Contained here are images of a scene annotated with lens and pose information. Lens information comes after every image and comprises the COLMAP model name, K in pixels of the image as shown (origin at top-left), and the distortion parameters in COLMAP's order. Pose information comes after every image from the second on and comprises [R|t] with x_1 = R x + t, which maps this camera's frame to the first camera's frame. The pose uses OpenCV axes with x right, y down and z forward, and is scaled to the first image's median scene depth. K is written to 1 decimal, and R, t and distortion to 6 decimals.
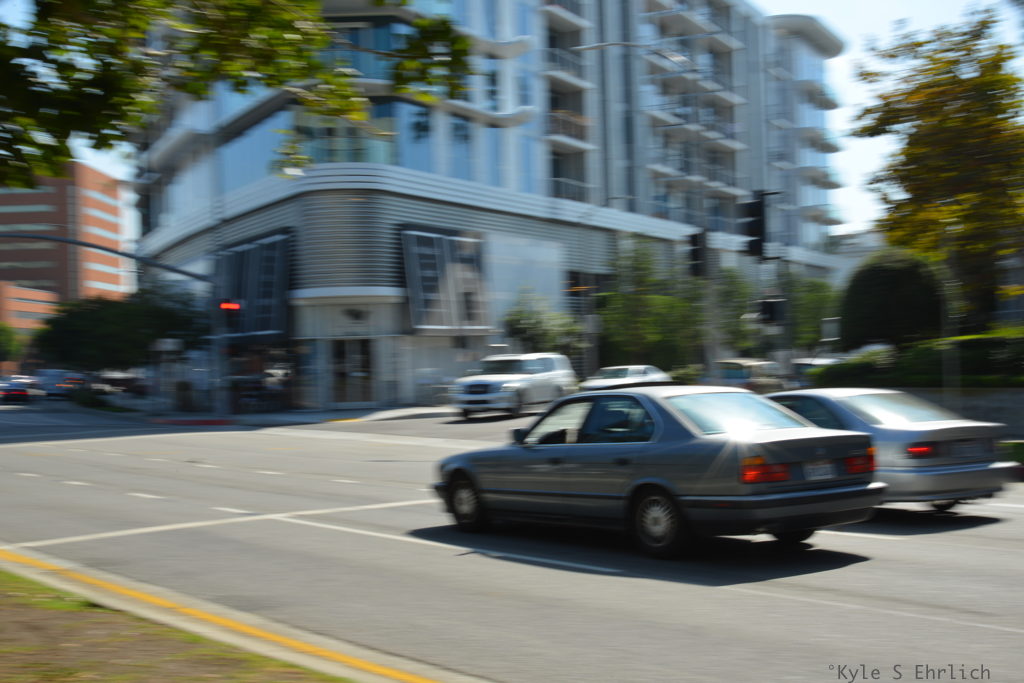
lens RADIAL K [[1412.4, 0, 512.0], [0, 1412.4, 341.5], [0, 0, 1]] dist [-0.011959, -0.007625]
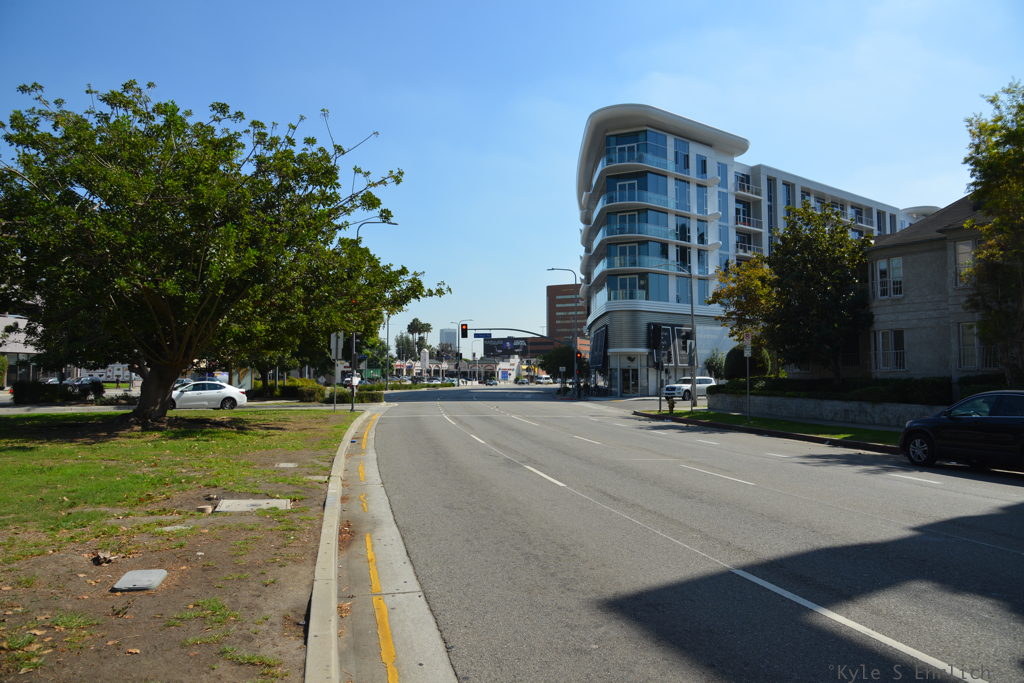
lens RADIAL K [[701.8, 0, 512.0], [0, 701.8, 341.5], [0, 0, 1]] dist [-0.034525, -0.001990]
pose [[0.886910, 0.007984, -0.461873, 0.273072], [-0.022751, 0.999392, -0.026412, -0.012372], [0.461382, 0.033933, 0.886553, -0.203851]]
